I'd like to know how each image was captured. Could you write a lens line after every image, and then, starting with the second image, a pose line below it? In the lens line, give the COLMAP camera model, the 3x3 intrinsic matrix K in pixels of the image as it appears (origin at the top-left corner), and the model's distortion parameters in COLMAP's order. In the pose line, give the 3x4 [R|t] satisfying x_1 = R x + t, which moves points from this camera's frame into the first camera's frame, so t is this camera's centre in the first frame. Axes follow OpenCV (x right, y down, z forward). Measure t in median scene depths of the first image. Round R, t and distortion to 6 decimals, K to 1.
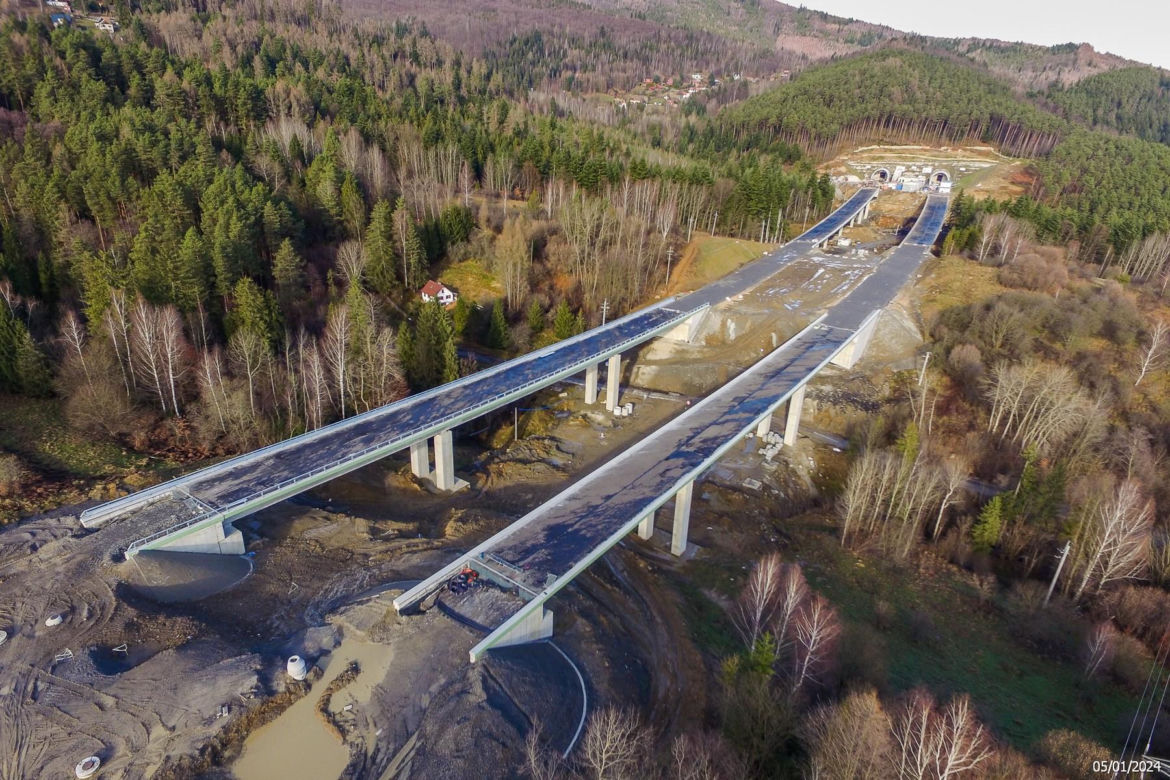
lens RADIAL K [[684.1, 0, 588.6], [0, 684.1, 411.6], [0, 0, 1]] dist [0.144950, -0.101989]
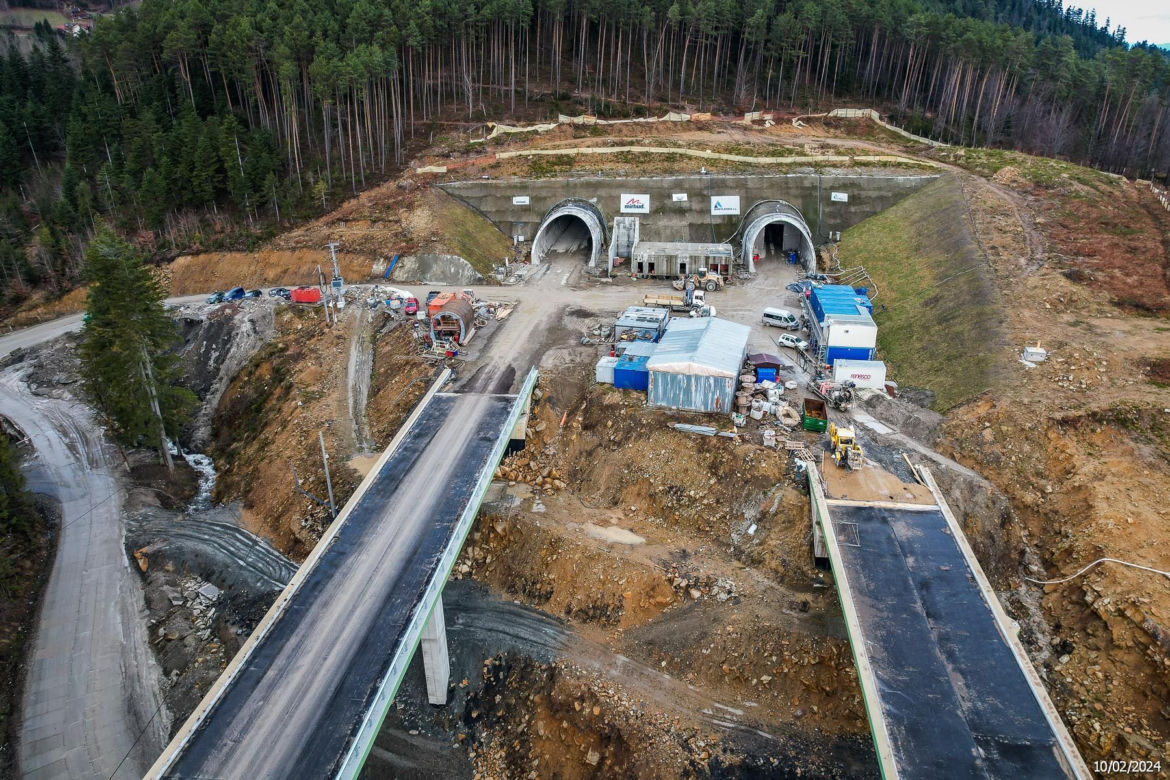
lens RADIAL K [[684.1, 0, 588.6], [0, 684.1, 411.6], [0, 0, 1]] dist [0.144950, -0.101989]
pose [[0.946897, -0.166578, 0.275024, 0.334611], [0.157621, 0.985994, 0.054520, -0.278762], [-0.280254, -0.008276, 0.959890, 0.743789]]
